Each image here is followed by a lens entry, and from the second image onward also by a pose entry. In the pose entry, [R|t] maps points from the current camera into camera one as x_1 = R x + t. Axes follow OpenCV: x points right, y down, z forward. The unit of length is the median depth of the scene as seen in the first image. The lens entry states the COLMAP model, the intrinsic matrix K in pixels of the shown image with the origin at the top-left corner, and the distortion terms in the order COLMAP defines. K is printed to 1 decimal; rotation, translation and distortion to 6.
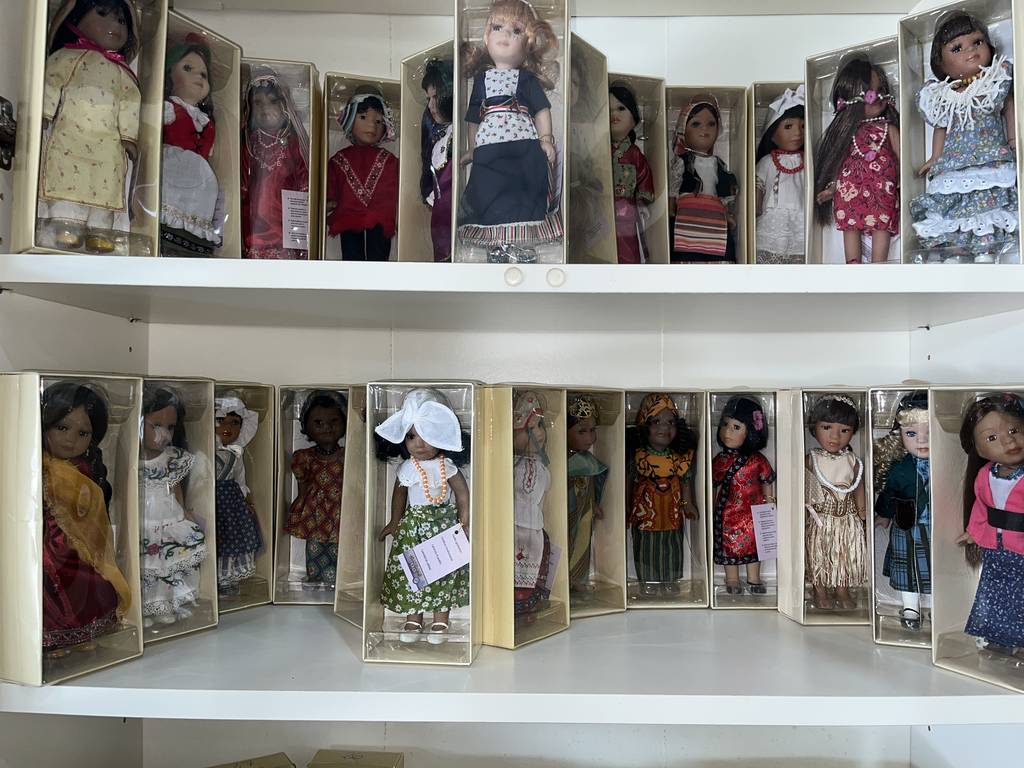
lens RADIAL K [[759.4, 0, 523.6], [0, 759.4, 386.3], [0, 0, 1]] dist [0.055159, -0.090654]
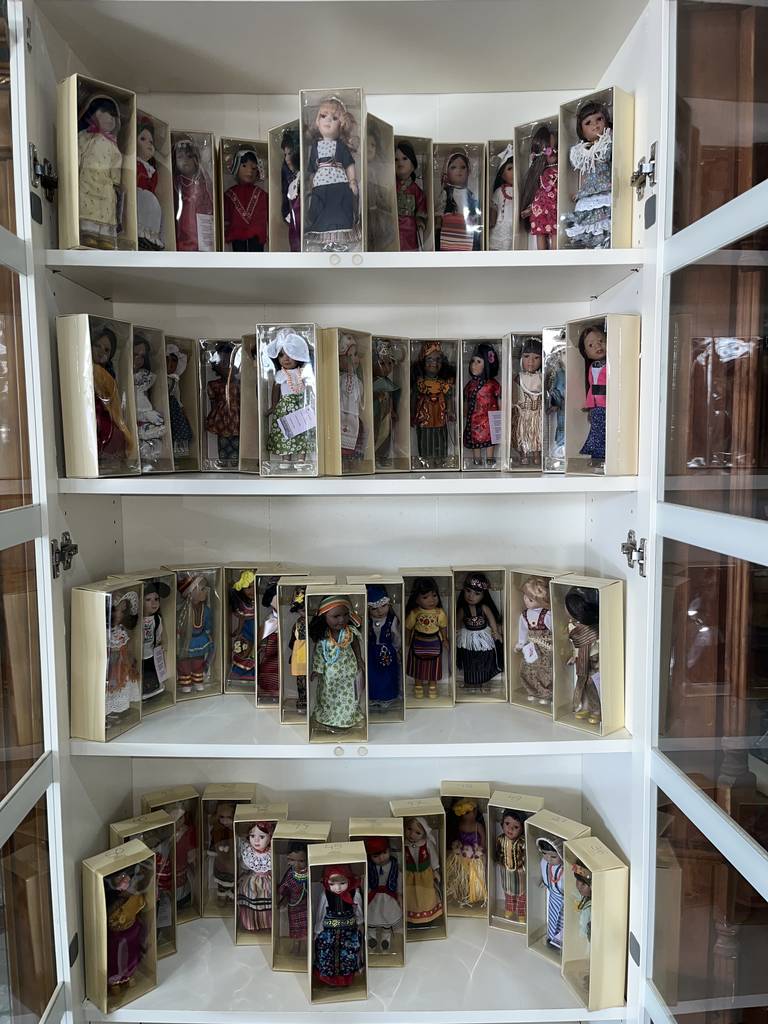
lens RADIAL K [[762.3, 0, 384.0], [0, 762.3, 512.0], [0, 0, 1]] dist [0.062843, -0.085038]
pose [[0.999923, -0.012378, 0.000698, 0.079655], [0.012211, 0.993027, 0.117253, 0.201740], [-0.002144, -0.117235, 0.993102, -0.758152]]
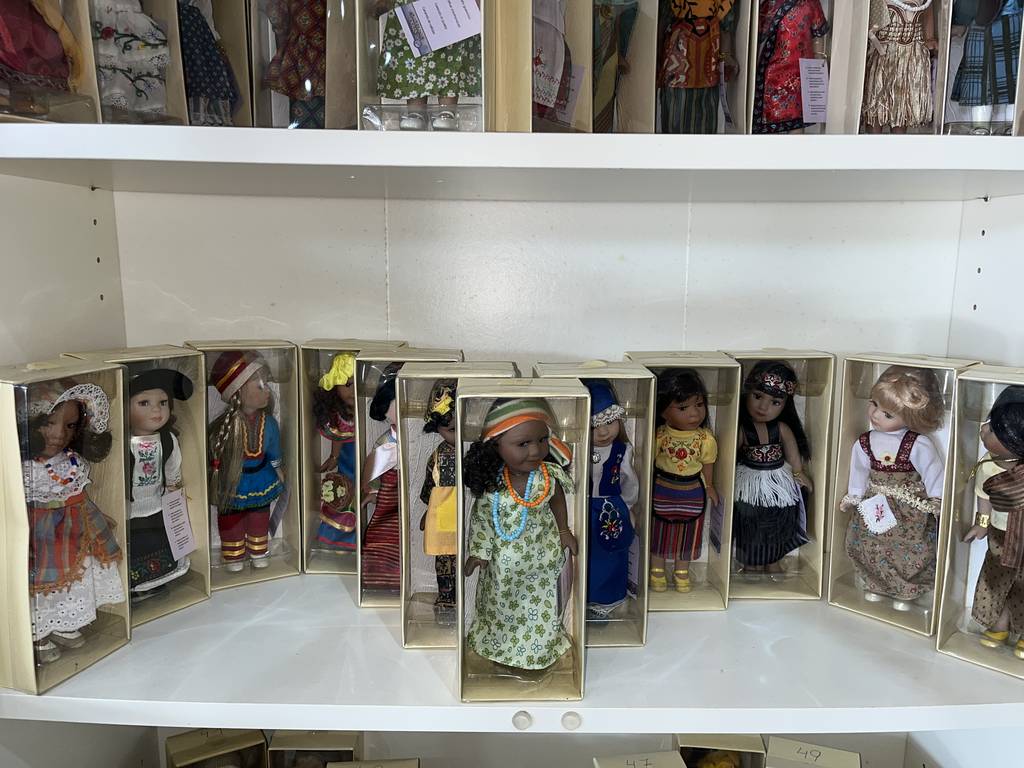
lens RADIAL K [[759.4, 0, 523.6], [0, 759.4, 386.3], [0, 0, 1]] dist [0.055159, -0.090654]
pose [[0.999942, 0.002107, 0.010561, -0.028180], [-0.004105, 0.981199, 0.192955, 0.406664], [-0.009956, -0.192988, 0.981151, 0.084973]]
